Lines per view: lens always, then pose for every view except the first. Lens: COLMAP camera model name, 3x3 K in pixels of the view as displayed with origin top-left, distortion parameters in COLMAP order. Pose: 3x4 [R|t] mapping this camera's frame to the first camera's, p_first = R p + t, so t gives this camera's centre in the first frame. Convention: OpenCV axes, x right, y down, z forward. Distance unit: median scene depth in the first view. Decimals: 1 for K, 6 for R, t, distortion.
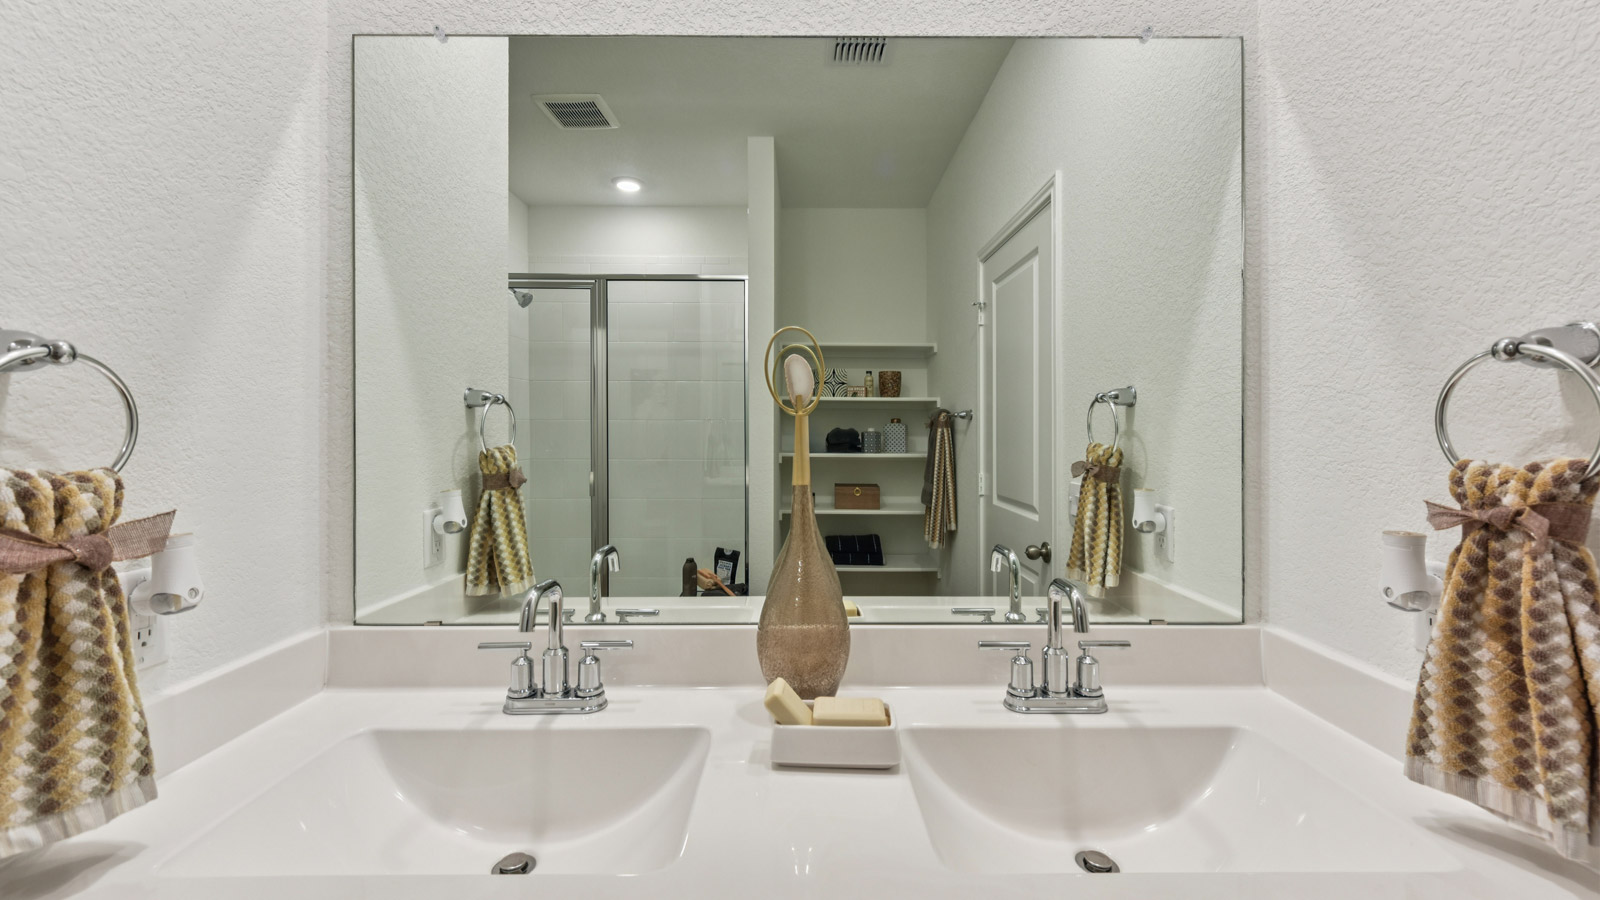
lens RADIAL K [[631.2, 0, 805.9], [0, 631.2, 438.0], [0, 0, 1]] dist [0.000630, -0.000139]
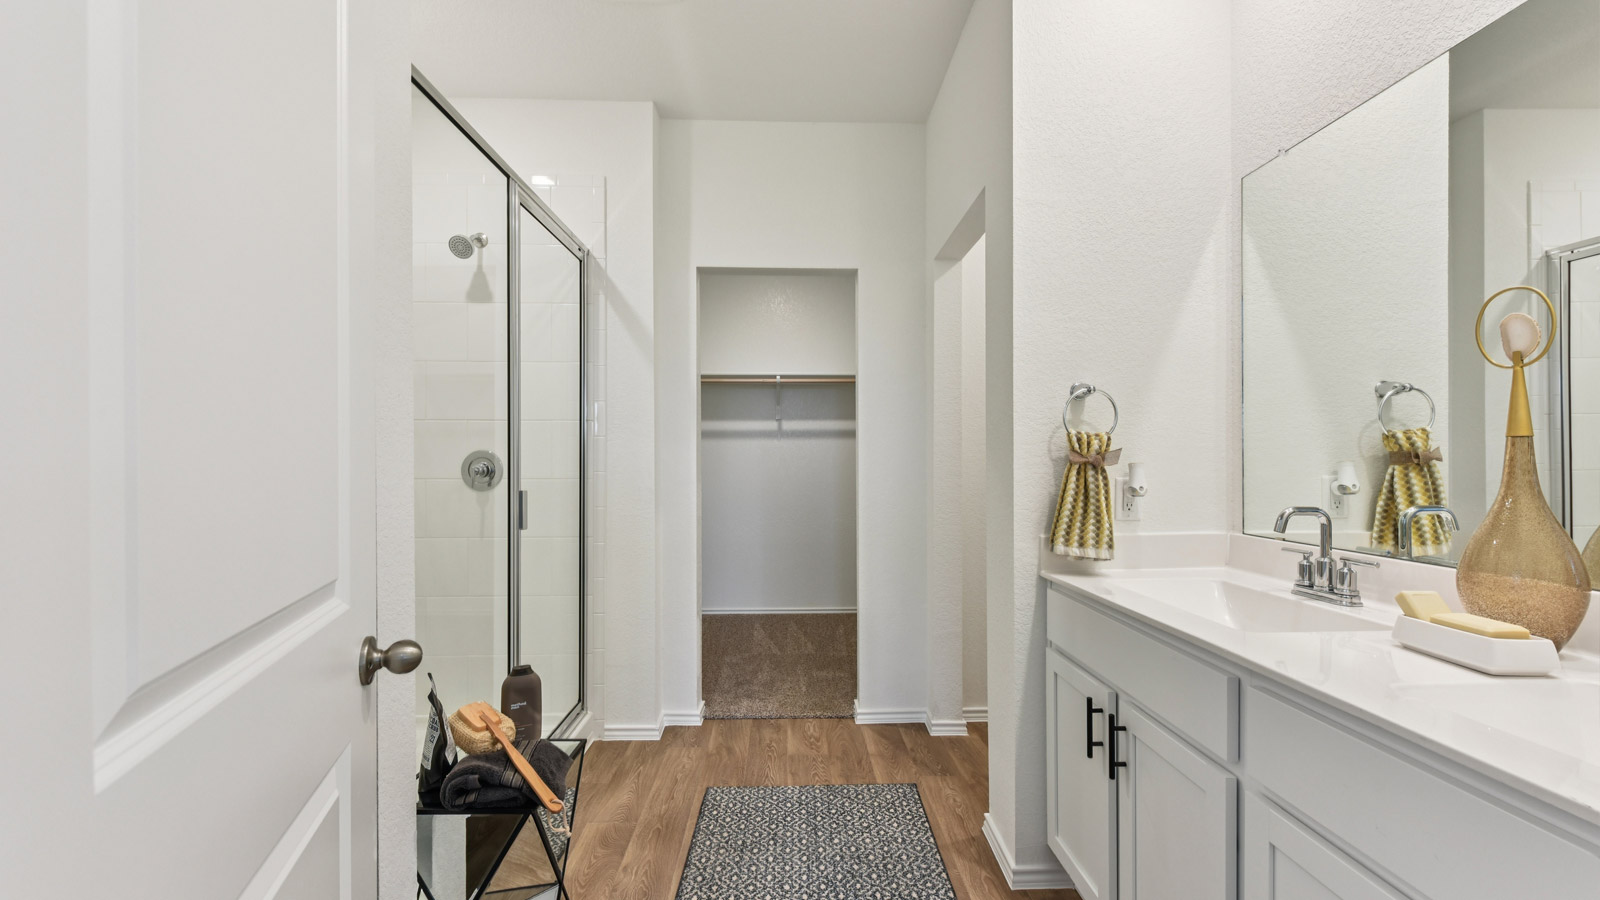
lens RADIAL K [[641.3, 0, 807.2], [0, 641.3, 451.7], [0, 0, 1]] dist [-0.004479, -0.000168]
pose [[0.033499, -0.017751, -0.999281, 0.953173], [0.000232, 0.999842, -0.017753, 0.112731], [0.999439, 0.000363, 0.033498, -0.204517]]
